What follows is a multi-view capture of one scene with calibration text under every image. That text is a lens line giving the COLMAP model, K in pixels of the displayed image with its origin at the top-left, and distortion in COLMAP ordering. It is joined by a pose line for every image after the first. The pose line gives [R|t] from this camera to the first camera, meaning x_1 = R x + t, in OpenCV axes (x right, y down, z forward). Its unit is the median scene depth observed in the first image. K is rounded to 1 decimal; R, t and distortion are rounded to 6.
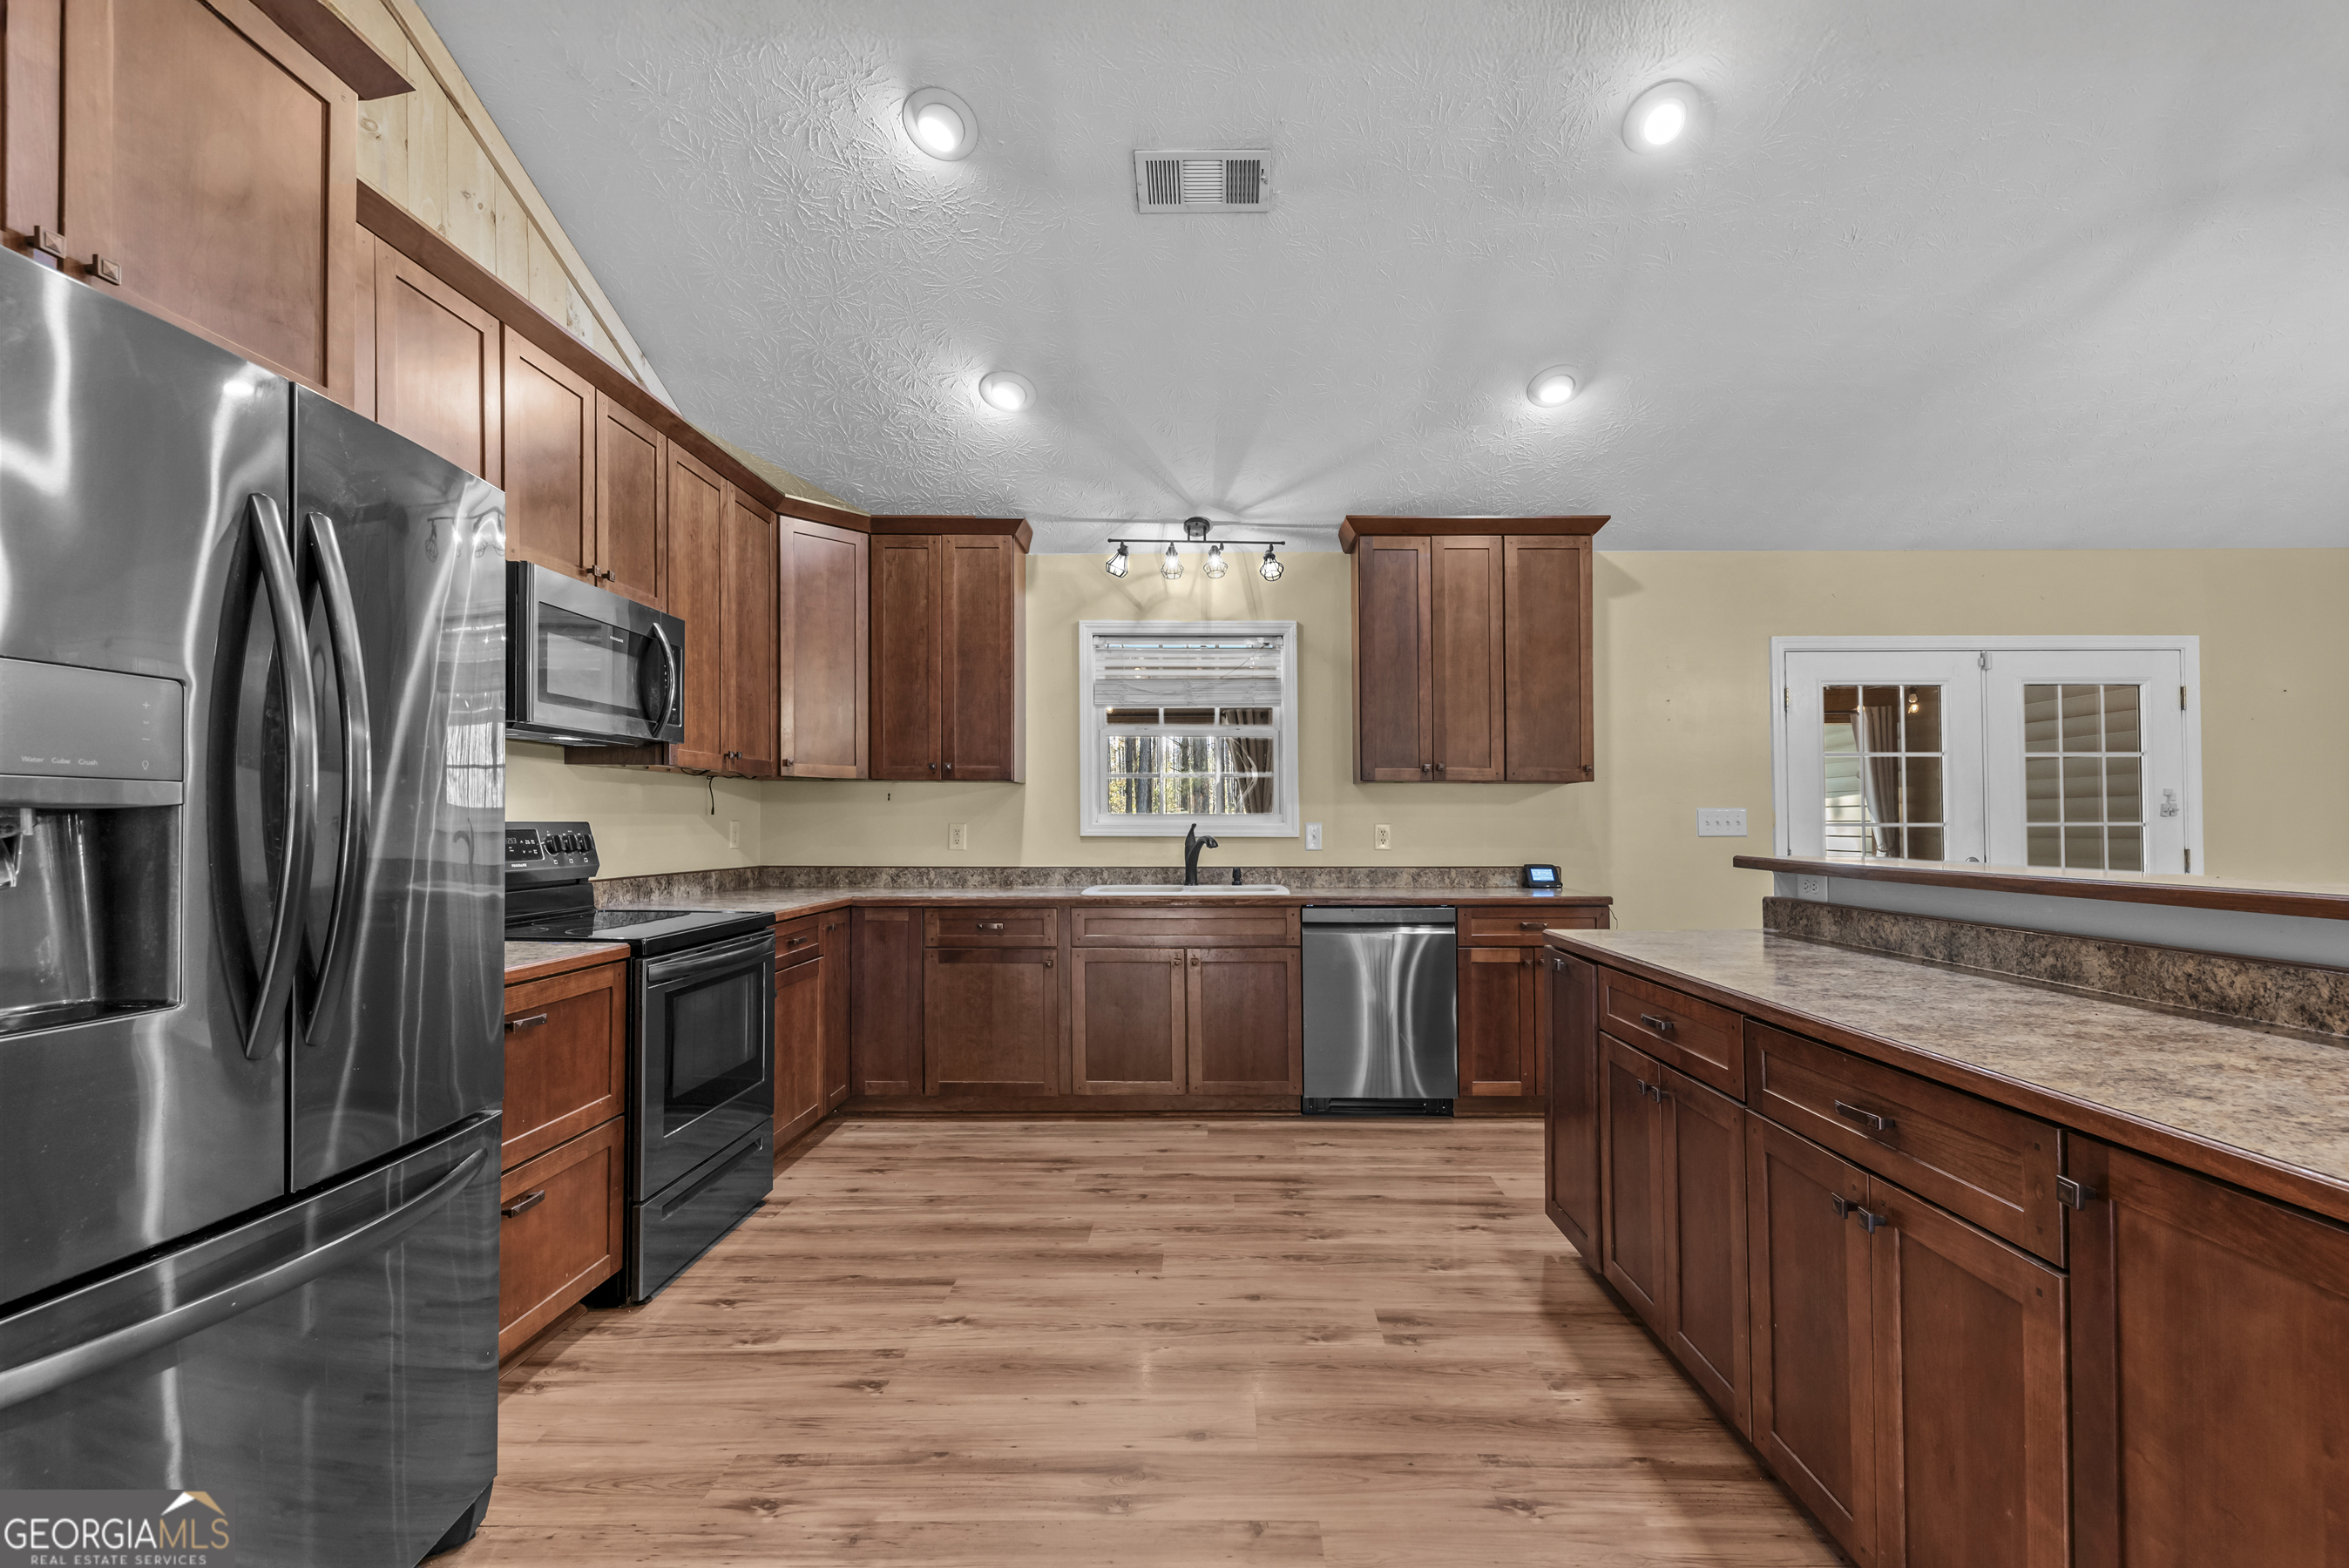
lens RADIAL K [[1016.9, 0, 1207.7], [0, 1016.9, 816.0], [0, 0, 1]] dist [0.001984, -0.000079]
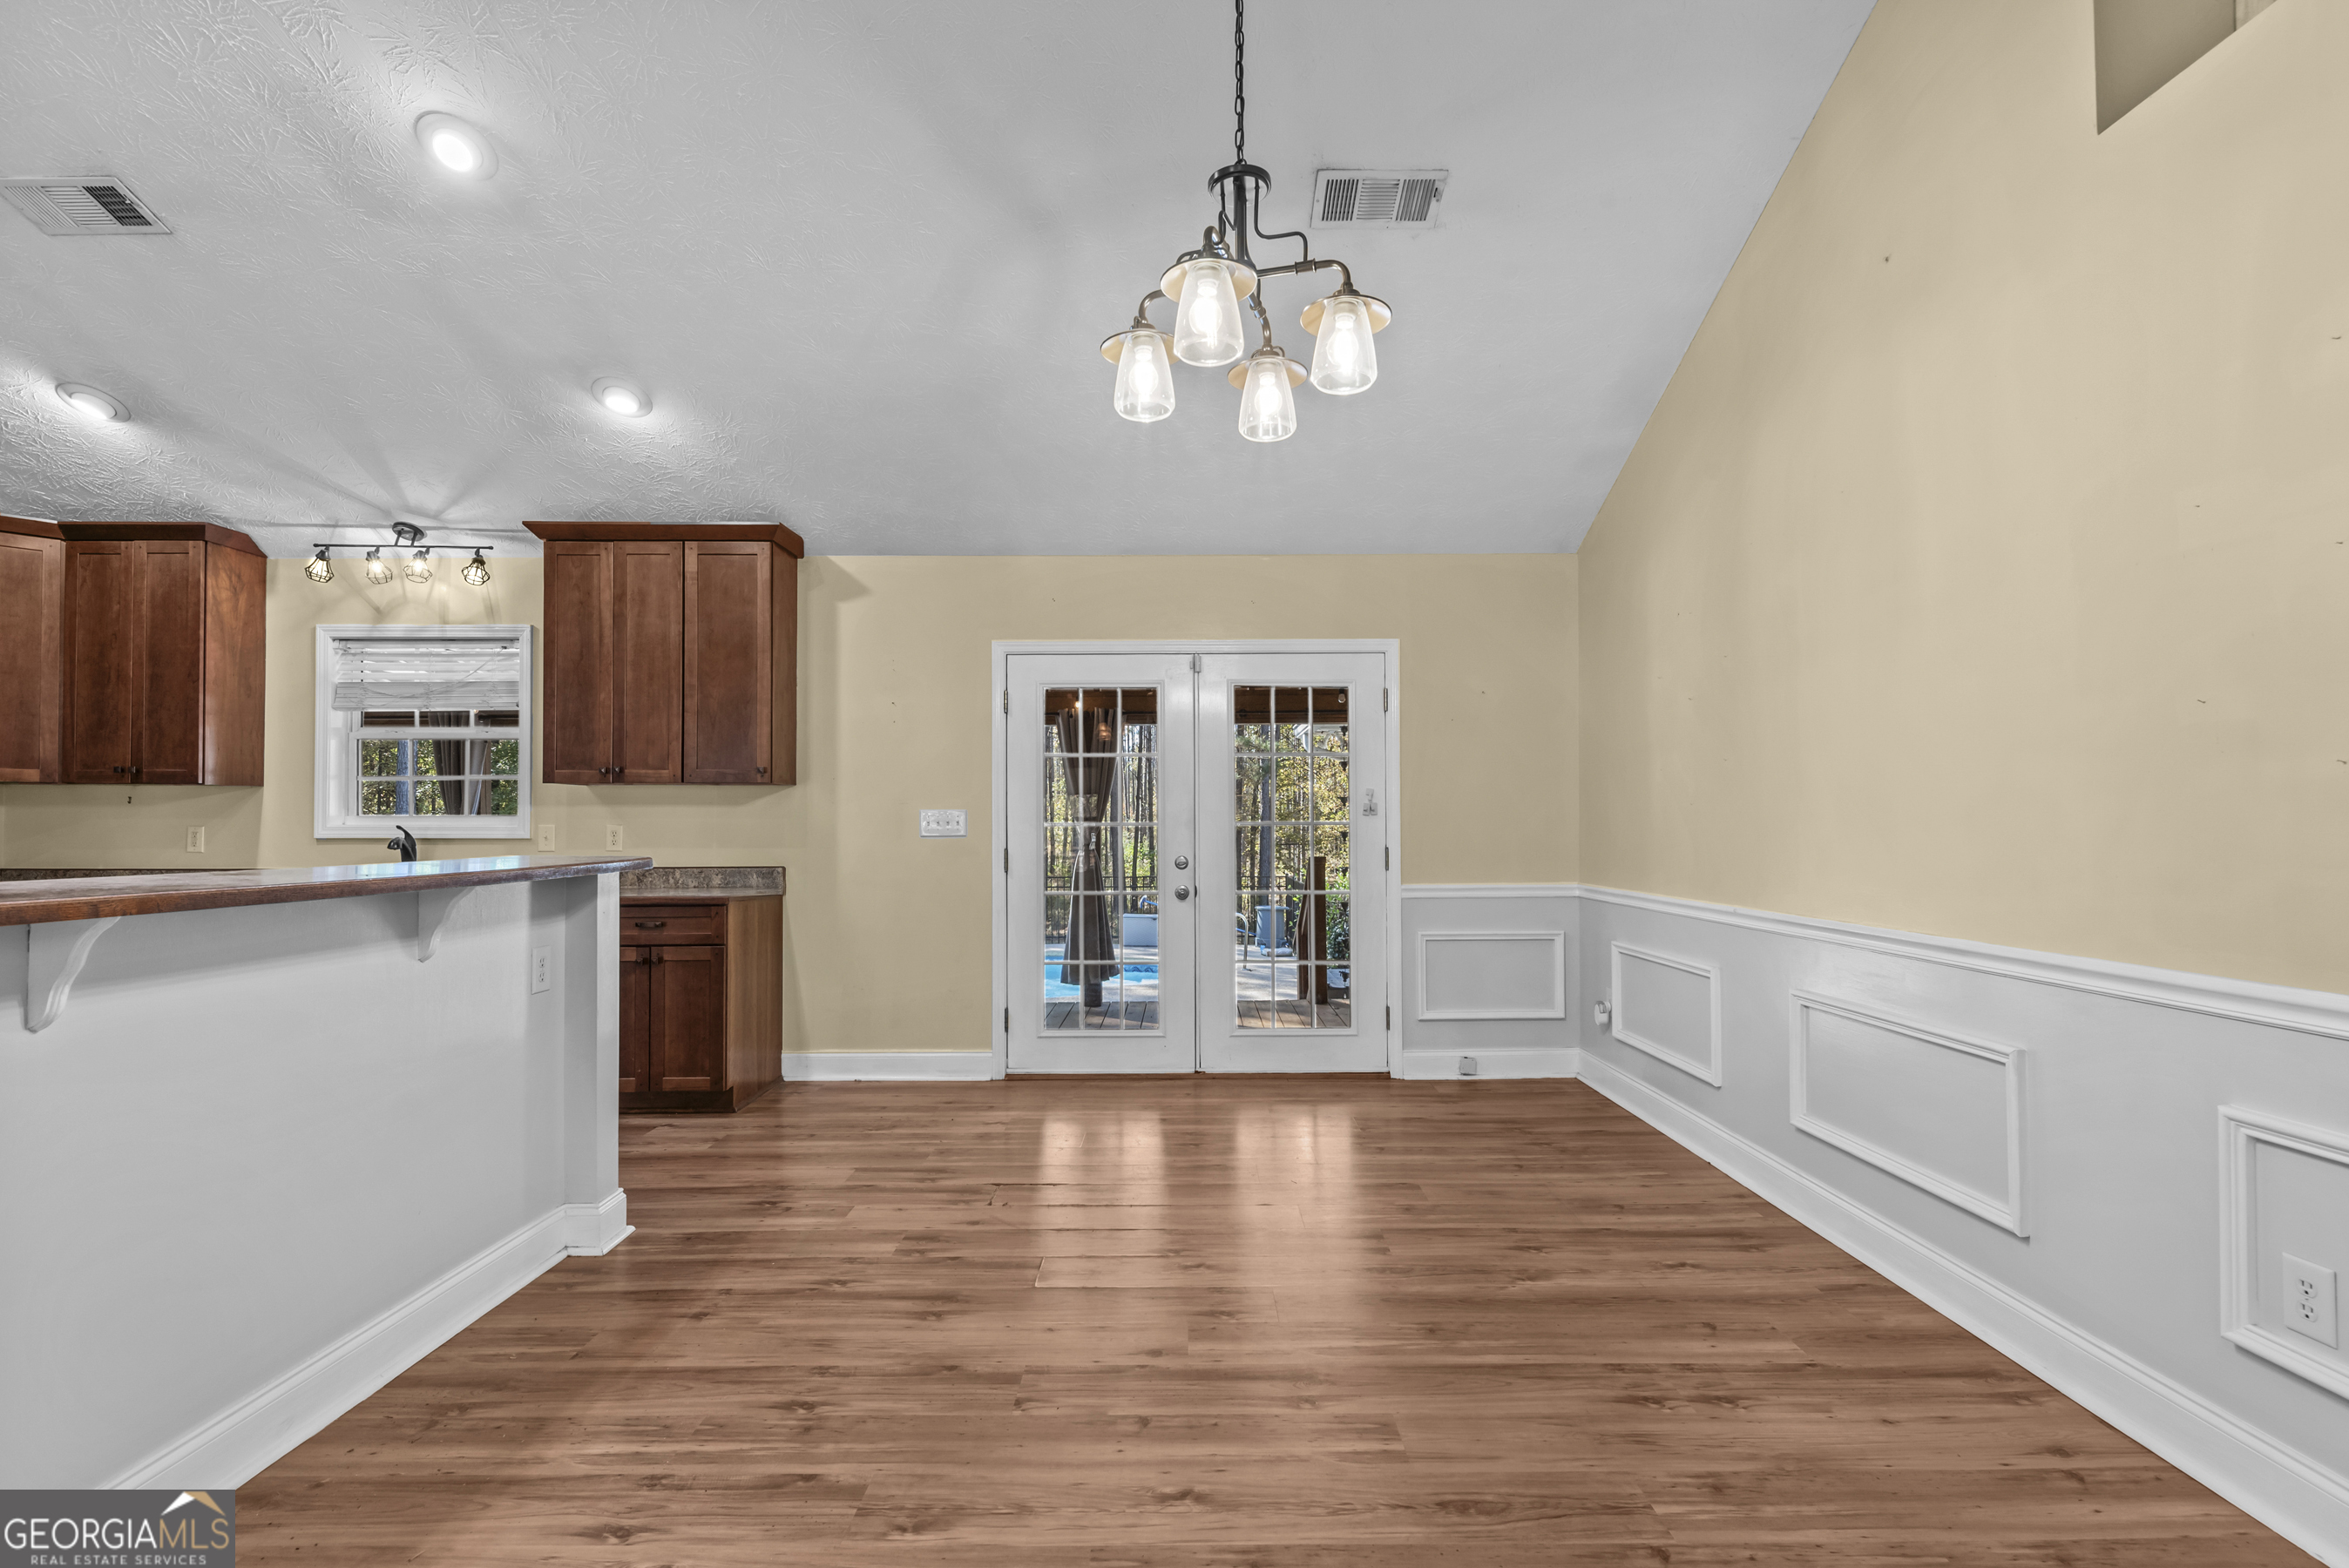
lens RADIAL K [[1052.2, 0, 1186.1], [0, 1052.2, 814.4], [0, 0, 1]] dist [0.017335, -0.005939]
pose [[0.999990, -0.003101, 0.003252, 0.793039], [0.003106, 0.999994, -0.001321, 0.000138], [-0.003248, 0.001331, 0.999994, -0.059487]]
